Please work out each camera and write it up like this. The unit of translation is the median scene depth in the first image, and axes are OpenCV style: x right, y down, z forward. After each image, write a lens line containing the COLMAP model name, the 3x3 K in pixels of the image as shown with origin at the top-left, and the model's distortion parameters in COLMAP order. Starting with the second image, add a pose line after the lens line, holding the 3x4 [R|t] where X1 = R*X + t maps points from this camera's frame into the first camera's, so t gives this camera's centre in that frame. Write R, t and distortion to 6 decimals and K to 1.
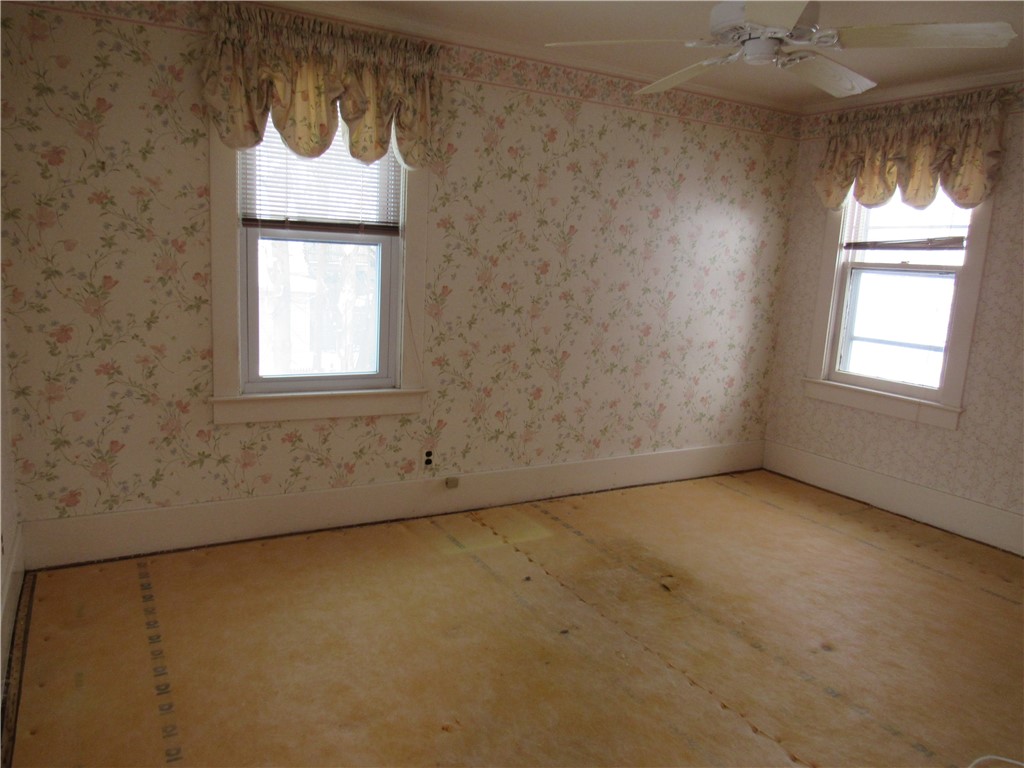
lens RADIAL K [[729.3, 0, 512.0], [0, 729.3, 384.0], [0, 0, 1]] dist [-0.026157, 0.006741]
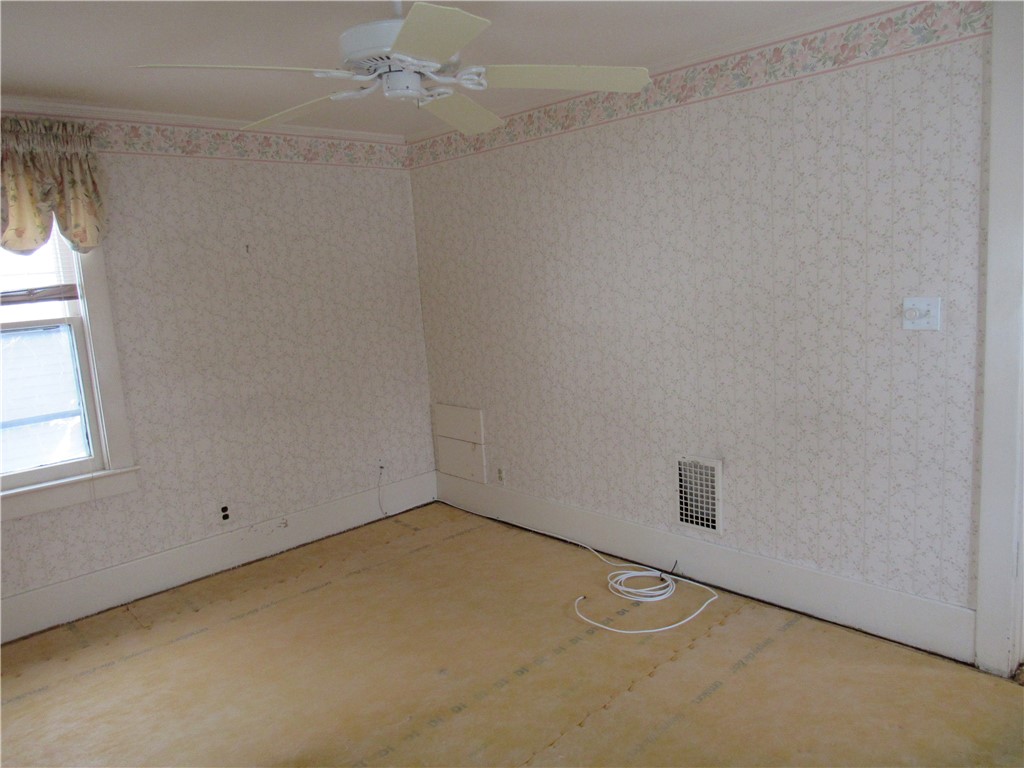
lens RADIAL K [[729.3, 0, 512.0], [0, 729.3, 384.0], [0, 0, 1]] dist [-0.026157, 0.006741]
pose [[-0.251398, -0.192258, 0.948597, -0.369112], [0.207375, 0.946614, 0.246815, -0.197307], [-0.945407, 0.258764, -0.198107, 0.707606]]
